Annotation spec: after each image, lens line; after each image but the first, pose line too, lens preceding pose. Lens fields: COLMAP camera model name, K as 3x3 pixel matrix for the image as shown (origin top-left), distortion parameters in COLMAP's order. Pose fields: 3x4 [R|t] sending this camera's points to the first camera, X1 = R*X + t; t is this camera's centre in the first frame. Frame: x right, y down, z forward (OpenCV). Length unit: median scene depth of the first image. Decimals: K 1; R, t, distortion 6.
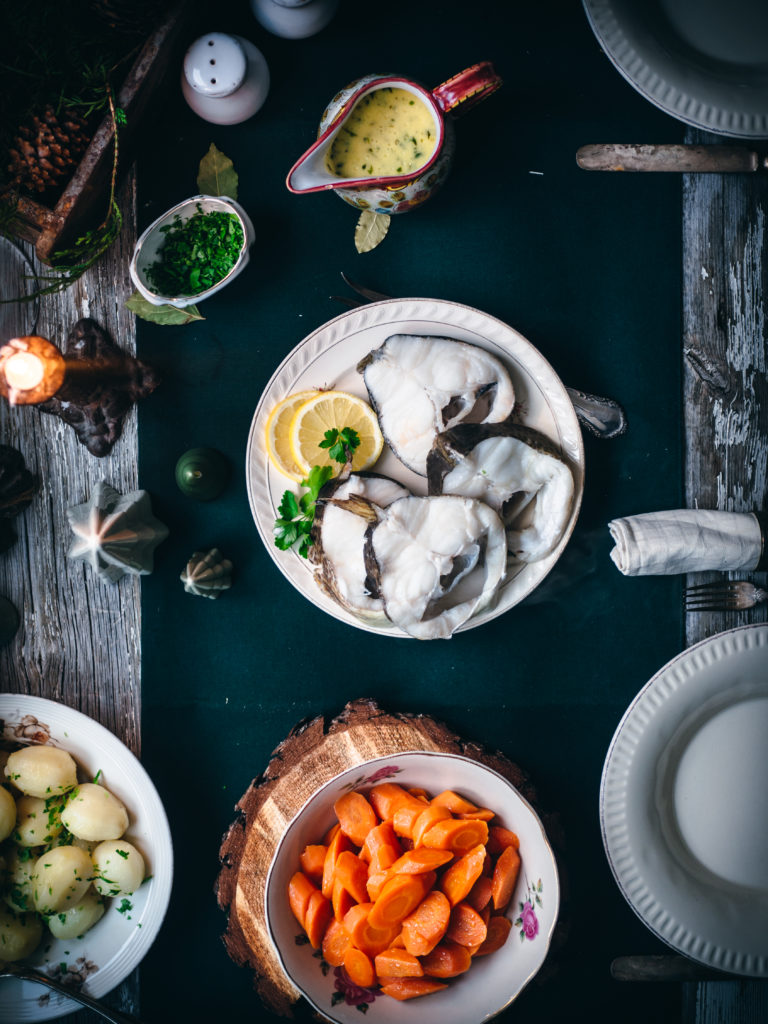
lens RADIAL K [[1468.6, 0, 386.7], [0, 1468.6, 512.8], [0, 0, 1]] dist [-0.053897, 0.000000]
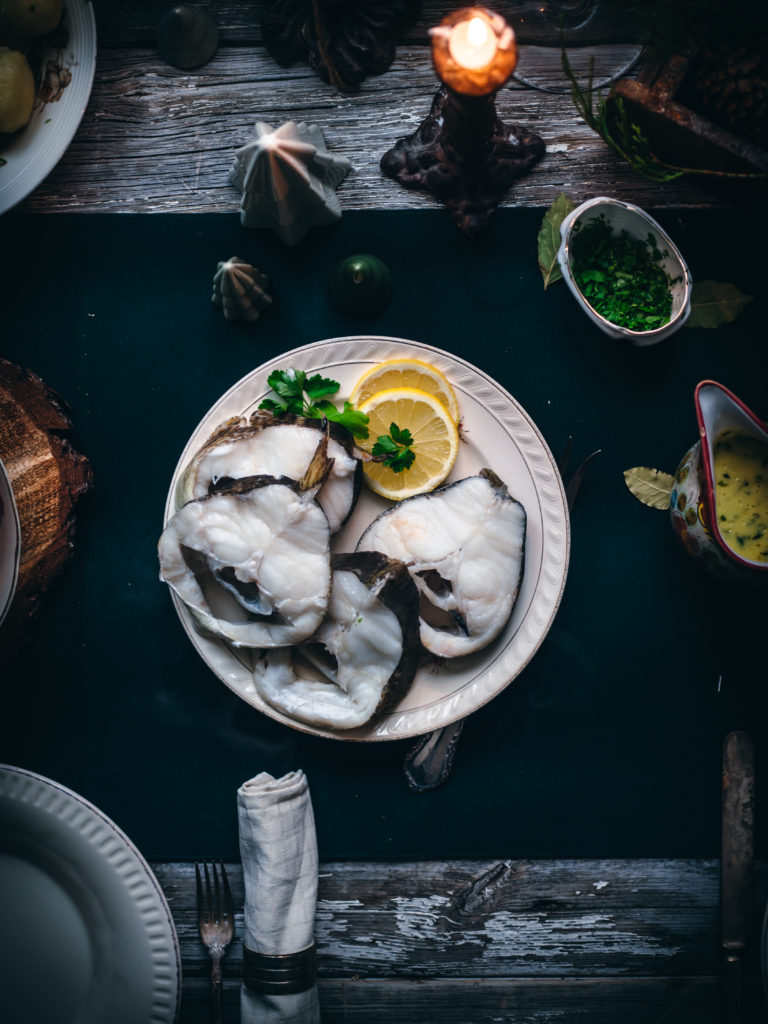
lens RADIAL K [[1468.6, 0, 385.1], [0, 1468.6, 510.1], [0, 0, 1]] dist [-0.053897, 0.000000]
pose [[-0.000408, 0.999810, -0.019479, 0.019579], [-0.999971, -0.000556, -0.007619, -0.034669], [-0.007628, 0.019475, 0.999781, 0.164580]]
